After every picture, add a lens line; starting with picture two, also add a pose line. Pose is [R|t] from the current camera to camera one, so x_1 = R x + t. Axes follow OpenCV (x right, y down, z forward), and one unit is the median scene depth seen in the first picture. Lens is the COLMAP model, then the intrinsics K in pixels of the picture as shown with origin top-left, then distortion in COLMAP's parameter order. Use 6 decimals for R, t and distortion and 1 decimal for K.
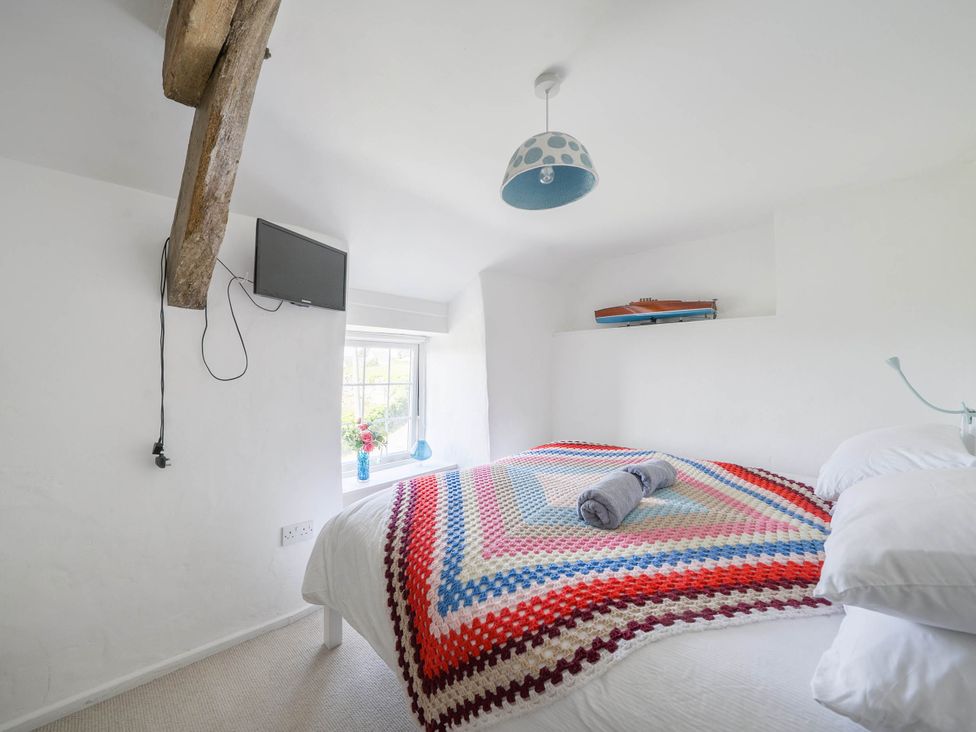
lens RADIAL K [[411.7, 0, 486.2], [0, 411.7, 365.9], [0, 0, 1]] dist [-0.000851, -0.000010]
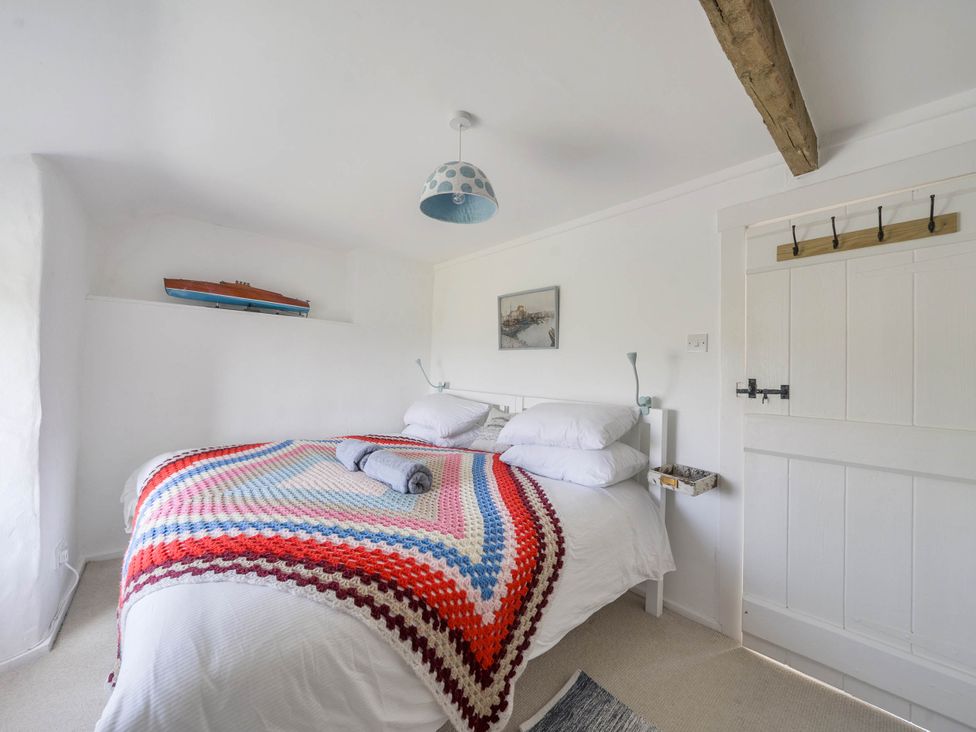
lens RADIAL K [[381.4, 0, 483.8], [0, 381.4, 368.3], [0, 0, 1]] dist [0.001686, -0.000109]
pose [[0.042271, 0.008949, 0.999066, -0.834209], [-0.040916, 0.999137, -0.007218, 0.026586], [-0.998268, -0.040572, 0.042600, 0.774069]]
